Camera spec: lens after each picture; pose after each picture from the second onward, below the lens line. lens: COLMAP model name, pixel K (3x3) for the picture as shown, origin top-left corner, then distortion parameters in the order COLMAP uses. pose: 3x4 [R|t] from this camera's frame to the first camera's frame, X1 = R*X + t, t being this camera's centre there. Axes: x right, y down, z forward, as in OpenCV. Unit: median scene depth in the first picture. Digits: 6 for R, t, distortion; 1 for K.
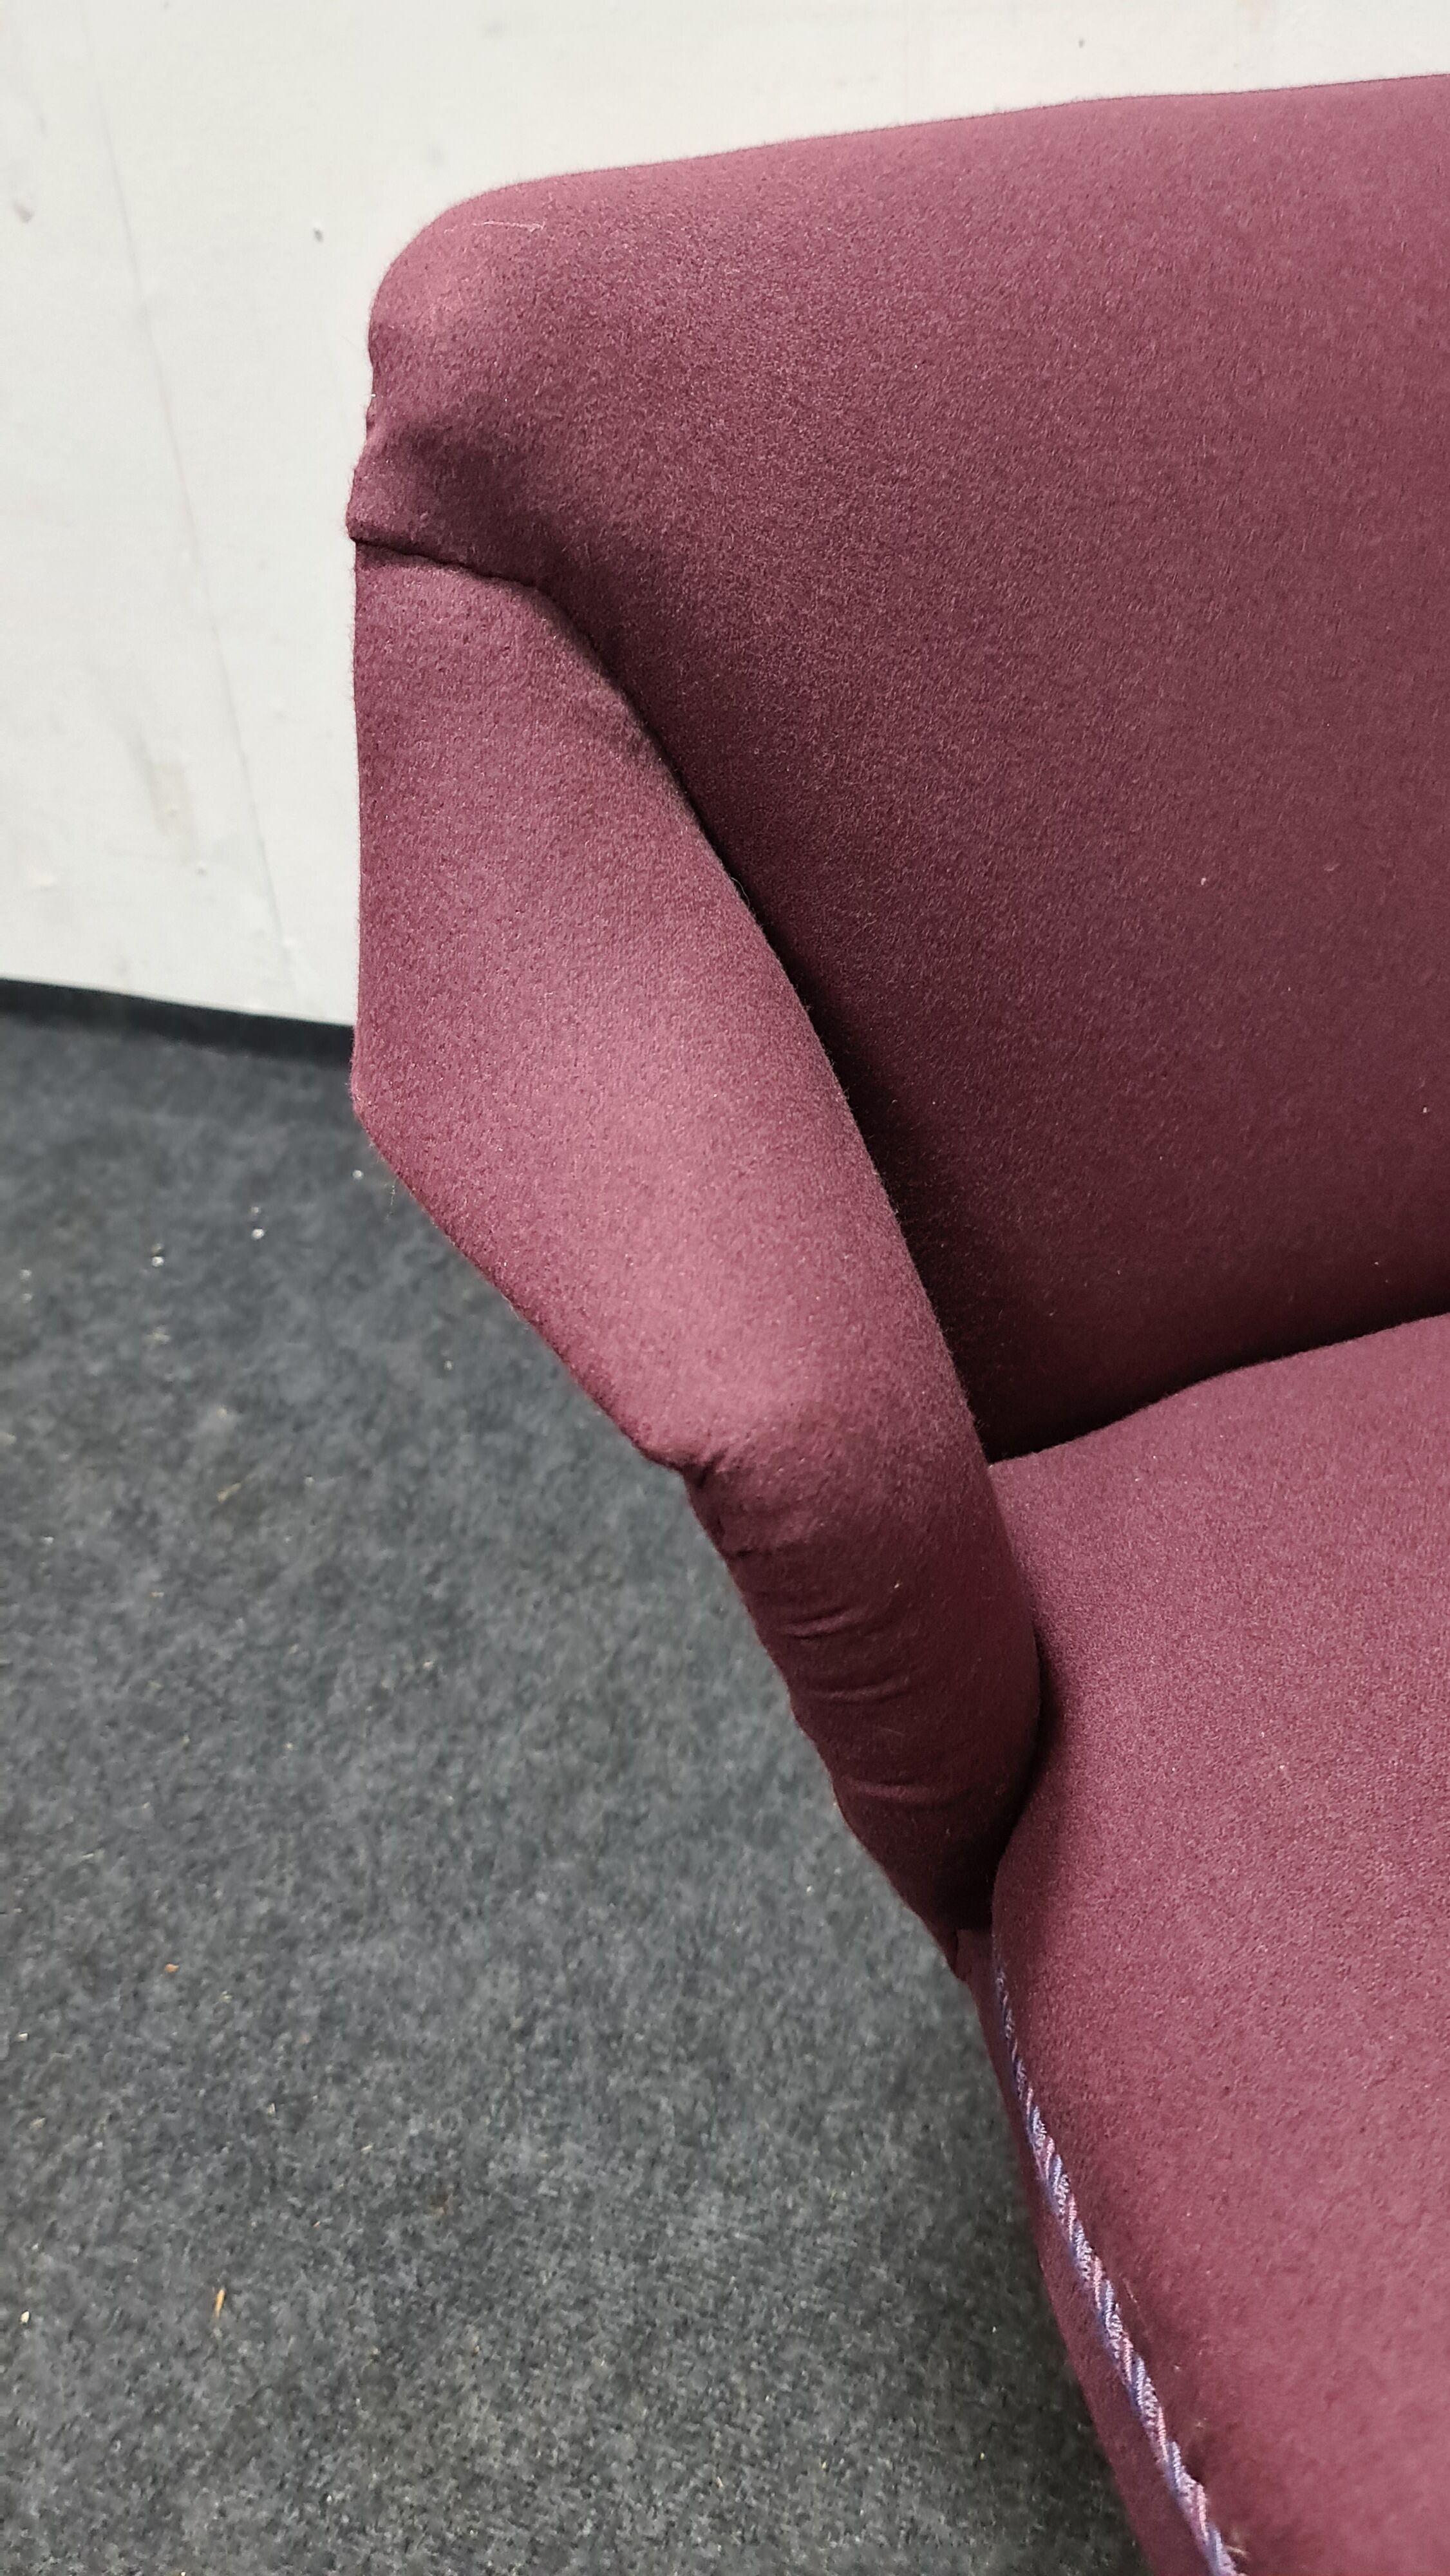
lens RADIAL K [[1926.7, 0, 677.4], [0, 1926.7, 1288.3], [0, 0, 1]] dist [0.066827, -0.065580]
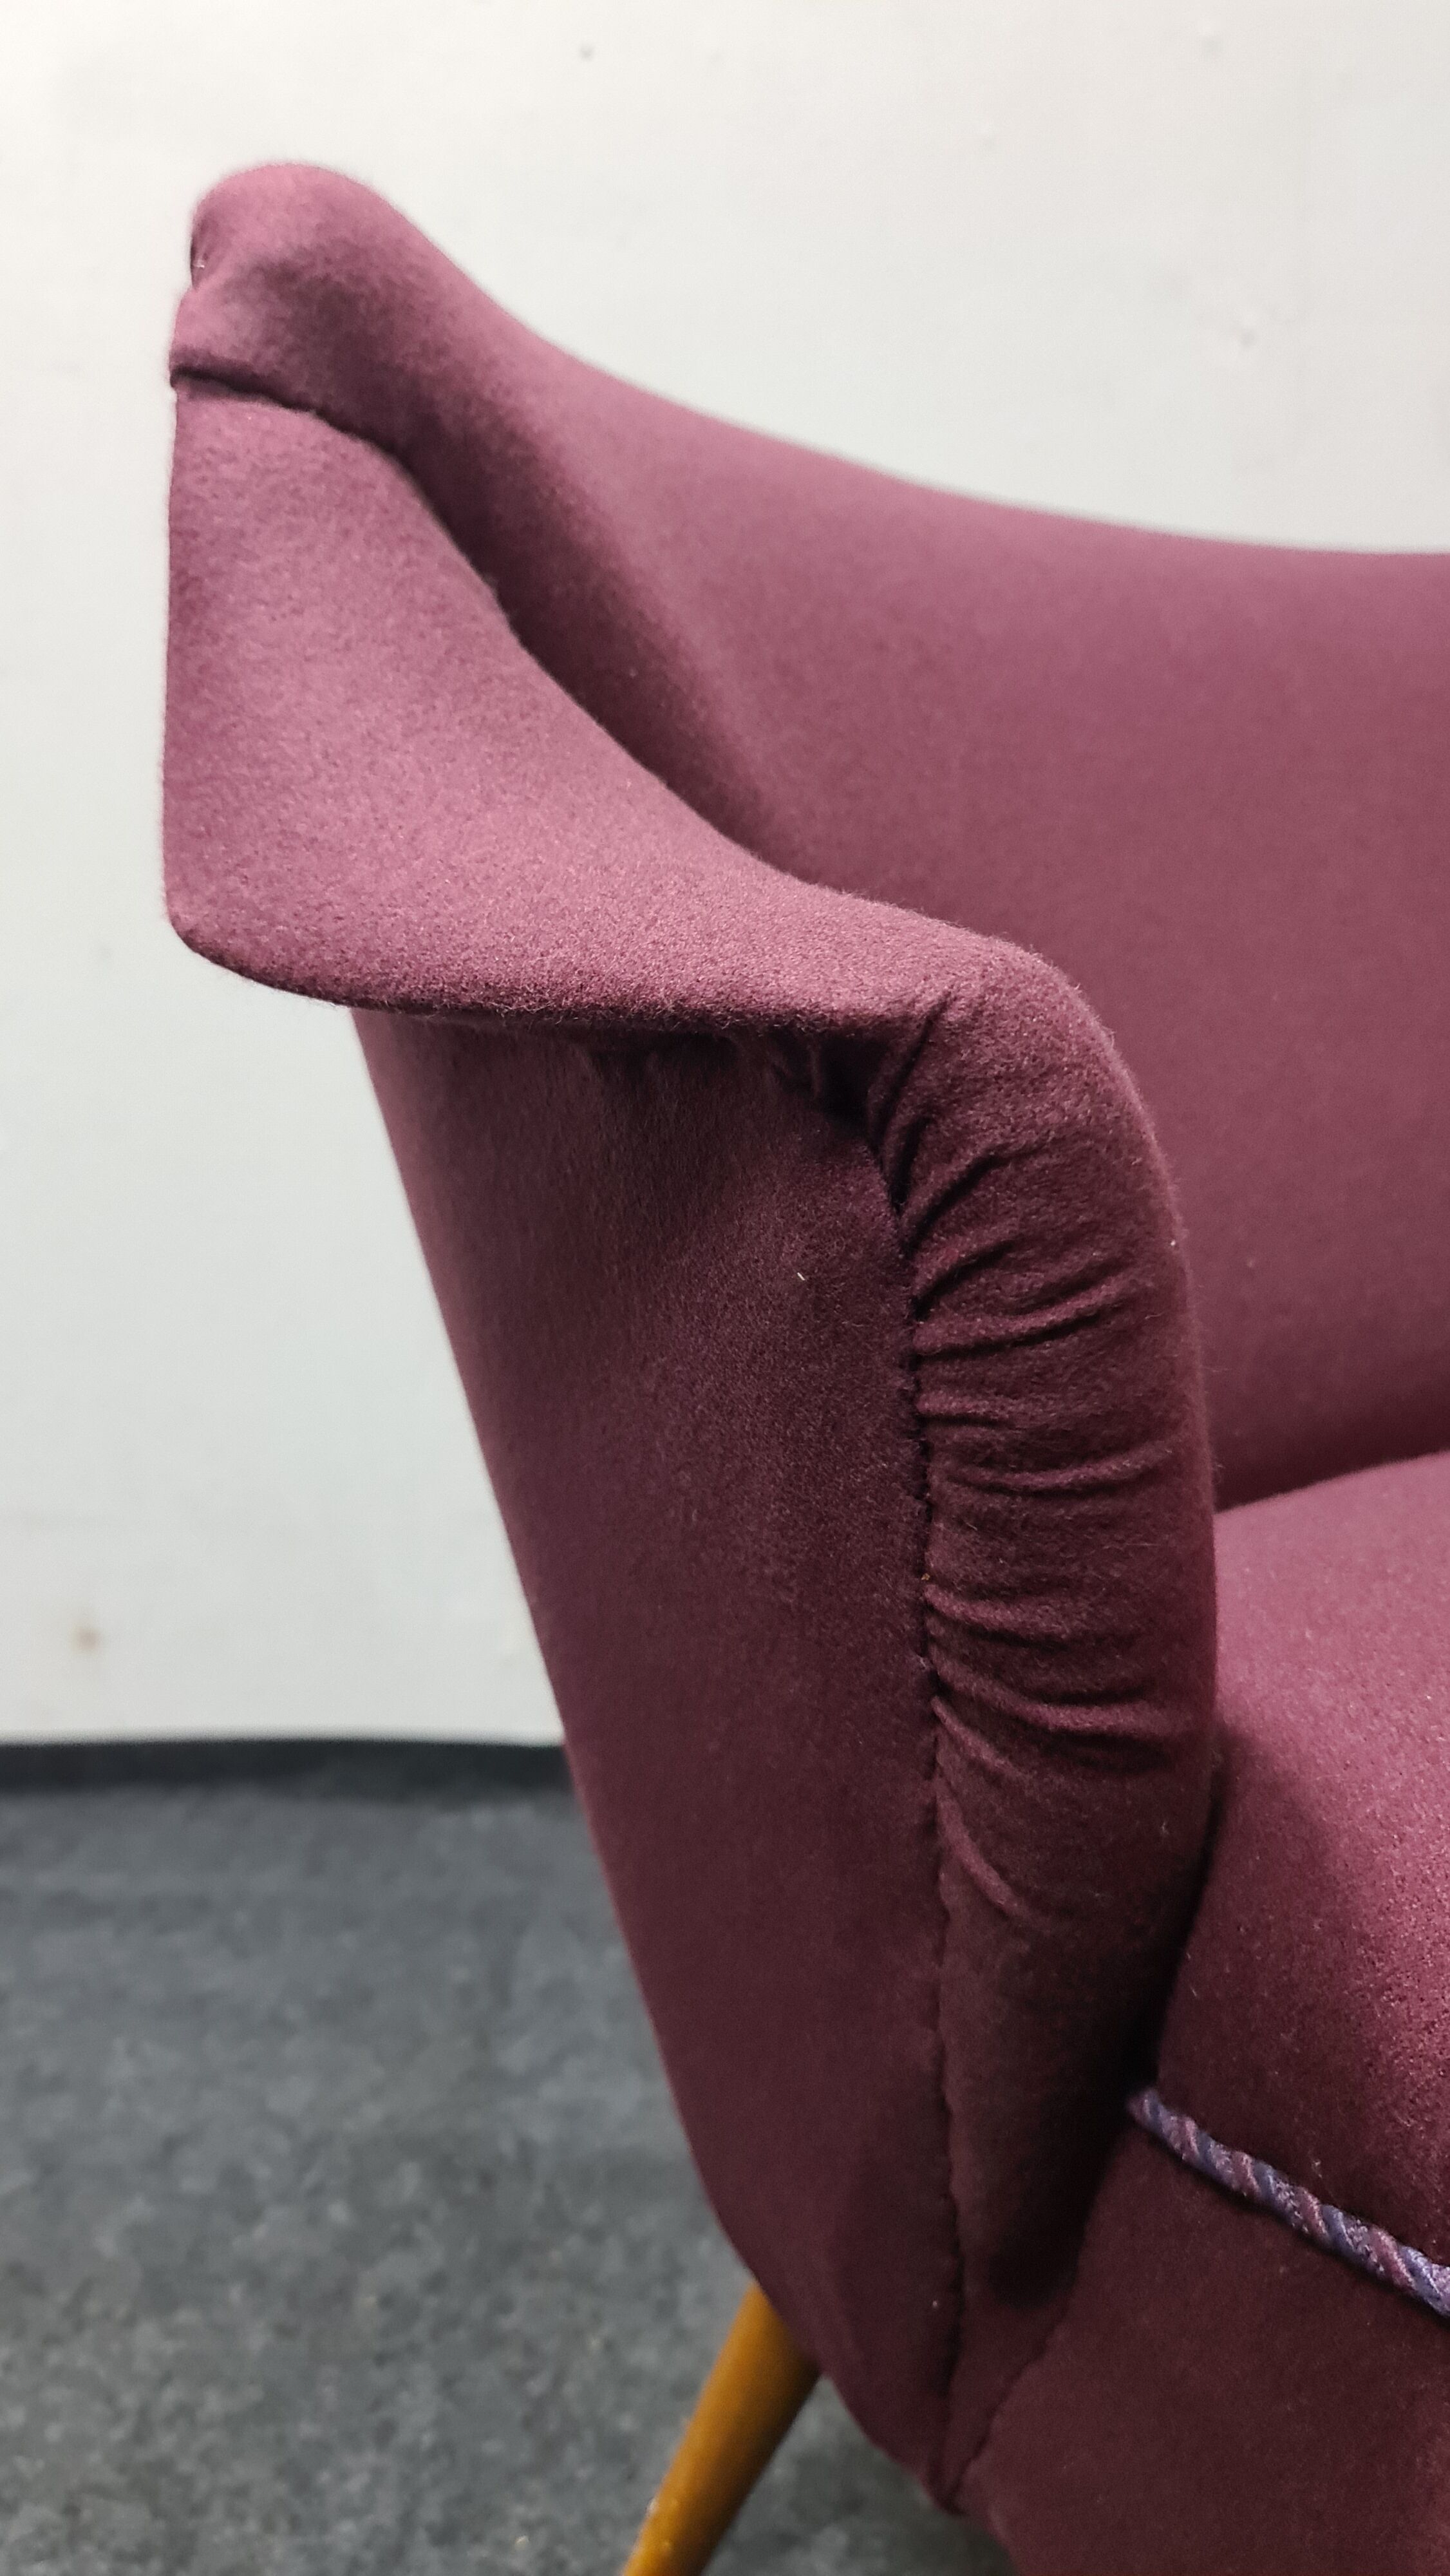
lens RADIAL K [[1926.7, 0, 677.4], [0, 1926.7, 1288.3], [0, 0, 1]] dist [0.066827, -0.065580]
pose [[0.936520, 0.045431, 0.347658, -0.115921], [0.125840, 0.881947, -0.454239, 0.183547], [-0.327253, 0.469153, 0.820244, 0.201107]]
